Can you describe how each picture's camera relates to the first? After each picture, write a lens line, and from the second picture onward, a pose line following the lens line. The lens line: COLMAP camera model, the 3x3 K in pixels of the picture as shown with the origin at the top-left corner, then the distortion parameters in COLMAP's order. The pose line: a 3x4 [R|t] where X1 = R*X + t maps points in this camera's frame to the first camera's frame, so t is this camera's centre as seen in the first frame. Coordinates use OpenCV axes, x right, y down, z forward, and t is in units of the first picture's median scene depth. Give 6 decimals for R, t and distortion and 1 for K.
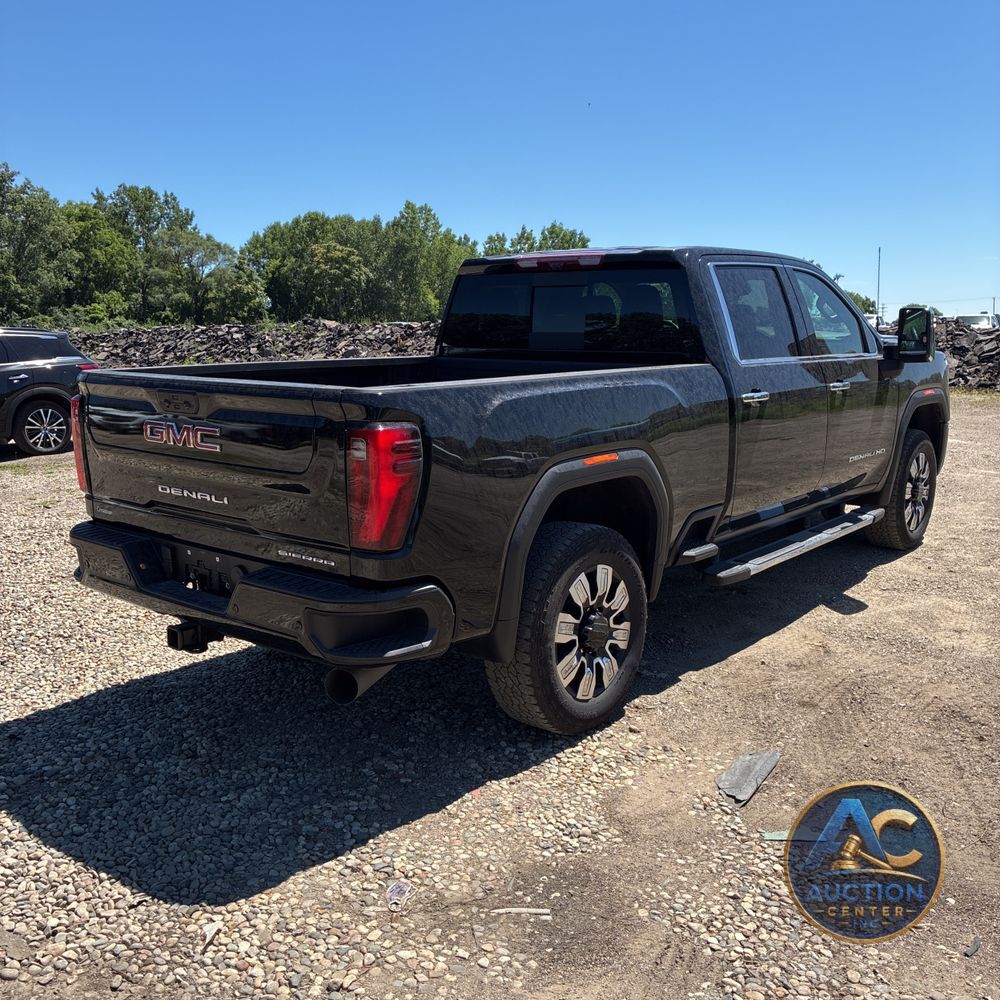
lens RADIAL K [[1043.6, 0, 504.2], [0, 1043.6, 509.7], [0, 0, 1]] dist [0.022615, 0.008416]
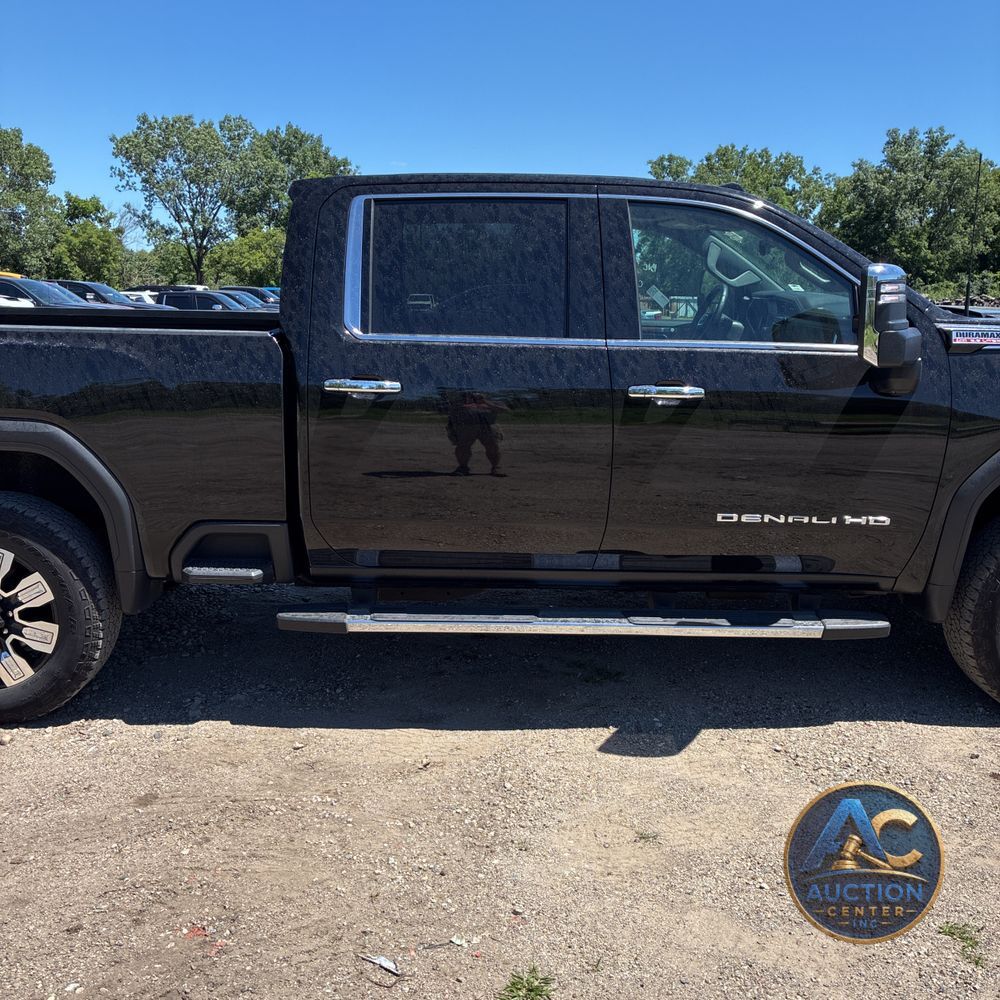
lens RADIAL K [[1043.6, 0, 504.2], [0, 1043.6, 509.7], [0, 0, 1]] dist [0.022615, 0.008416]
pose [[0.619467, 0.185463, -0.762800, 0.843170], [-0.163010, 0.980902, 0.106112, -0.115759], [0.767912, 0.058611, 0.637869, 0.625369]]
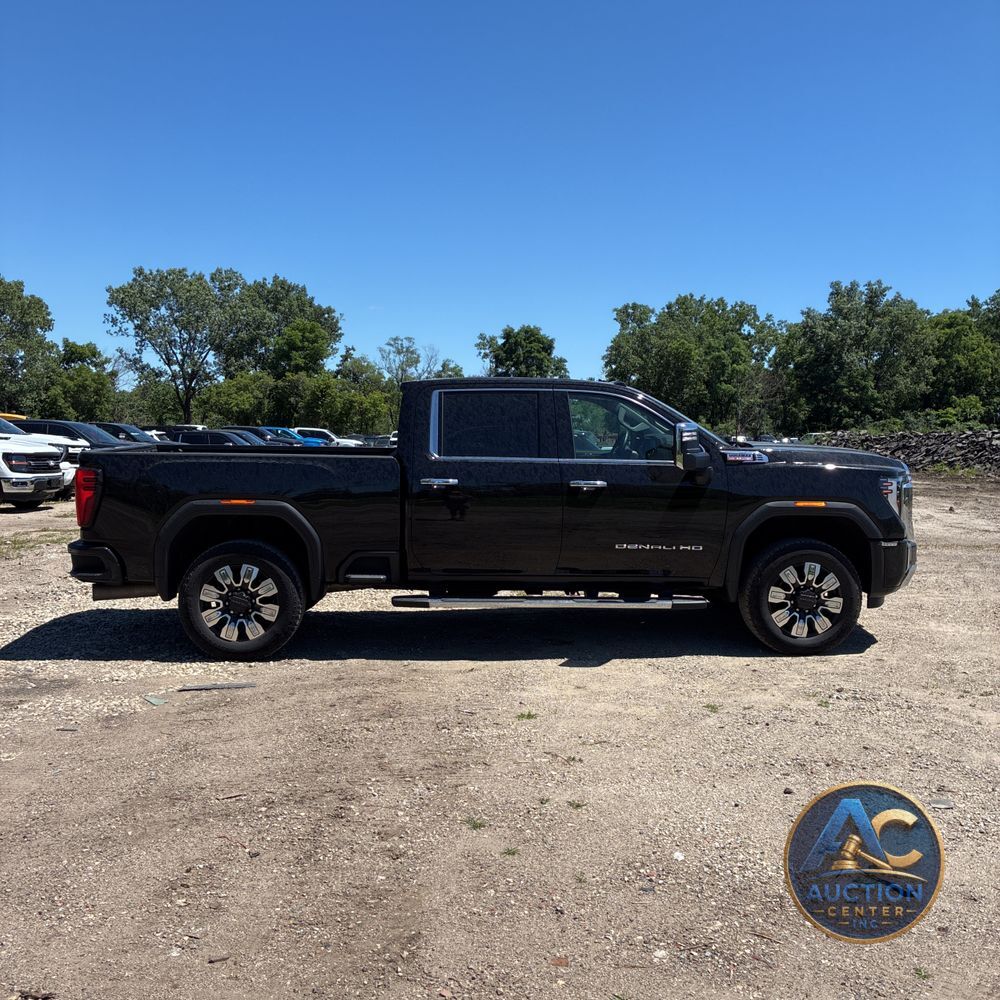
lens RADIAL K [[1101.0, 0, 529.1], [0, 1101.0, 499.8], [0, 0, 1]] dist [0.042871, -0.008280]
pose [[0.657454, 0.072521, -0.749997, 1.438530], [-0.154162, 0.987249, -0.039677, -0.042816], [0.737556, 0.141707, 0.660250, 0.100727]]
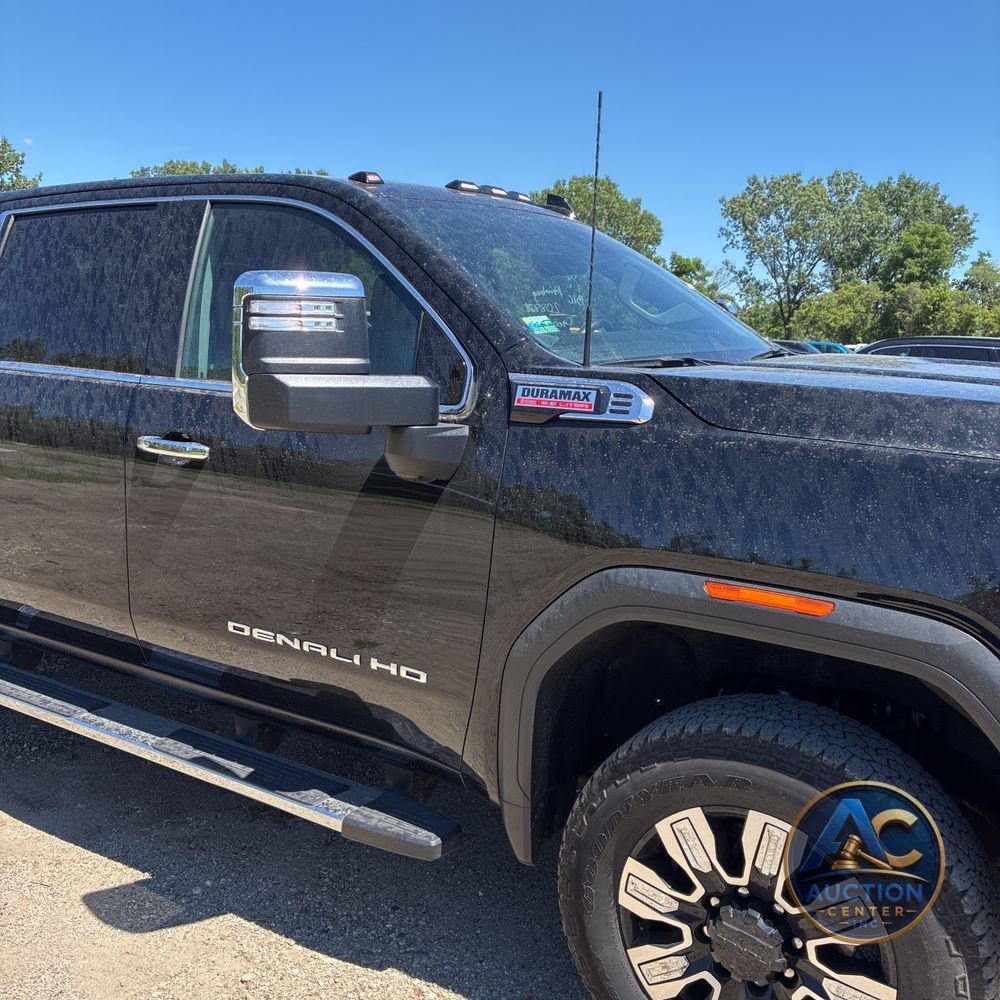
lens RADIAL K [[1040.7, 0, 500.0], [0, 1040.7, 500.0], [0, 0, 1]] dist [0.019842, 0.001327]
pose [[0.054523, 0.177686, -0.982576, 0.894300], [-0.210536, 0.963962, 0.162638, -0.231348], [0.976064, 0.198000, 0.089968, 1.270290]]
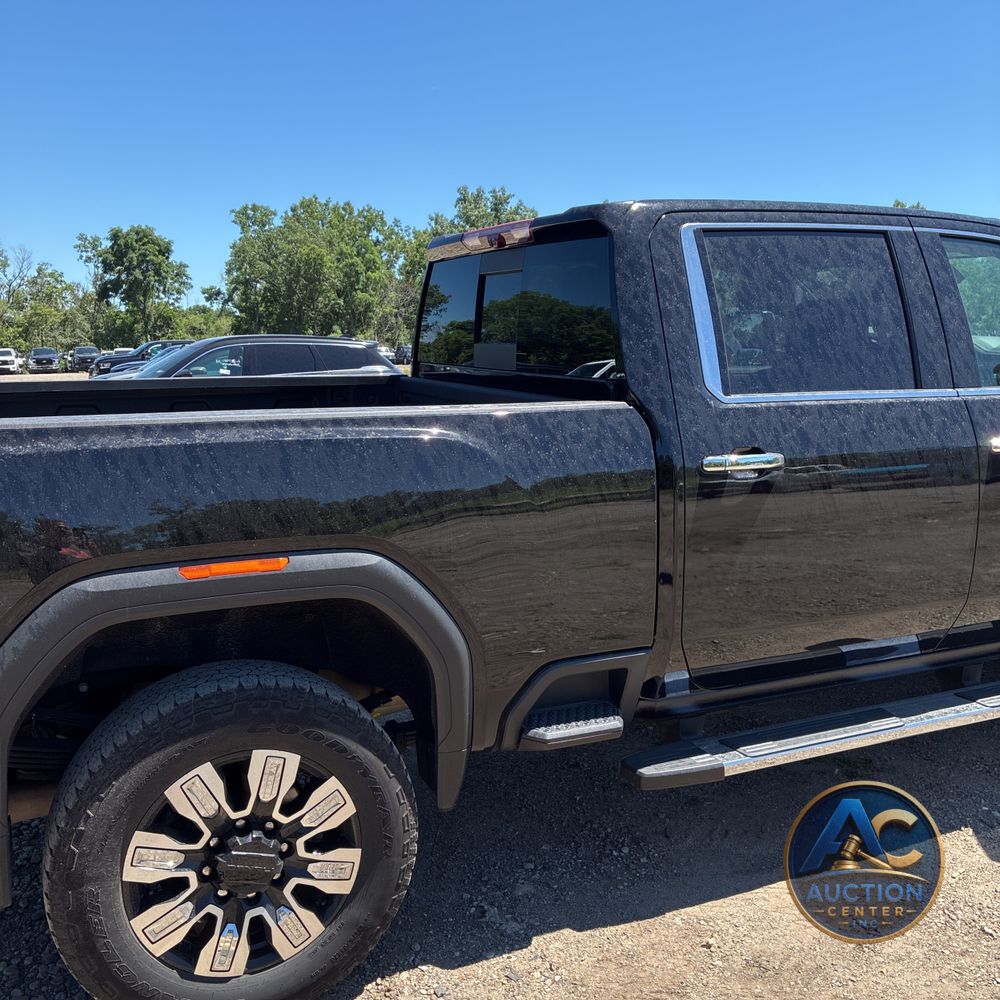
lens RADIAL K [[1024.4, 0, 519.1], [0, 1024.4, 520.3], [0, 0, 1]] dist [0.024146, -0.000038]
pose [[0.893907, 0.082840, -0.440532, 0.371641], [-0.081221, 0.996441, 0.022568, -0.079091], [0.440834, 0.015607, 0.897453, 0.453343]]
